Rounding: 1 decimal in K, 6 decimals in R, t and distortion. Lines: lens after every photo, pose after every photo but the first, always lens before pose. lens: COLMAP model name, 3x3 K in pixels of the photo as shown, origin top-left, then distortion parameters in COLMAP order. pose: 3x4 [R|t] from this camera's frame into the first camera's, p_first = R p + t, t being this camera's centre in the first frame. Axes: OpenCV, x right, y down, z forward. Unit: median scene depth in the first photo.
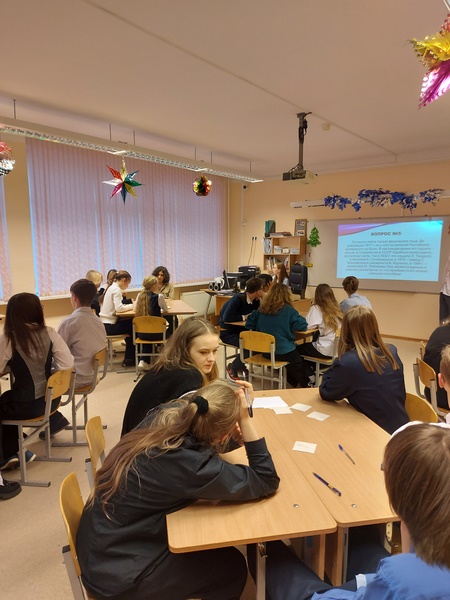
lens RADIAL K [[420.4, 0, 225.0], [0, 420.4, 300.0], [0, 0, 1]] dist [0.008951, 0.003857]
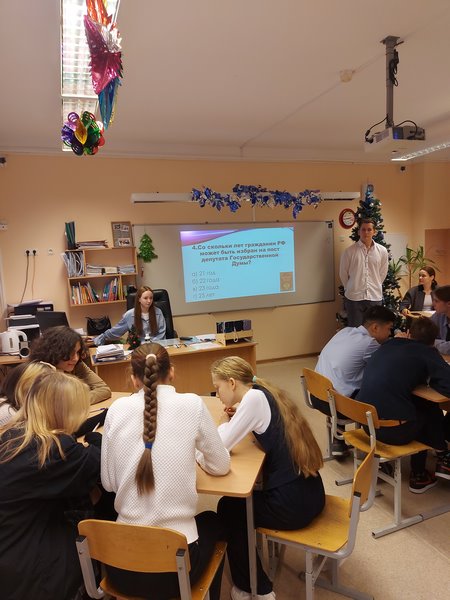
lens RADIAL K [[420.4, 0, 225.0], [0, 420.4, 300.0], [0, 0, 1]] dist [0.008951, 0.003857]
pose [[0.513895, -0.106072, 0.851270, -0.314905], [0.159117, 0.986893, 0.026915, -0.064673], [-0.842967, 0.121621, 0.524037, 0.544758]]
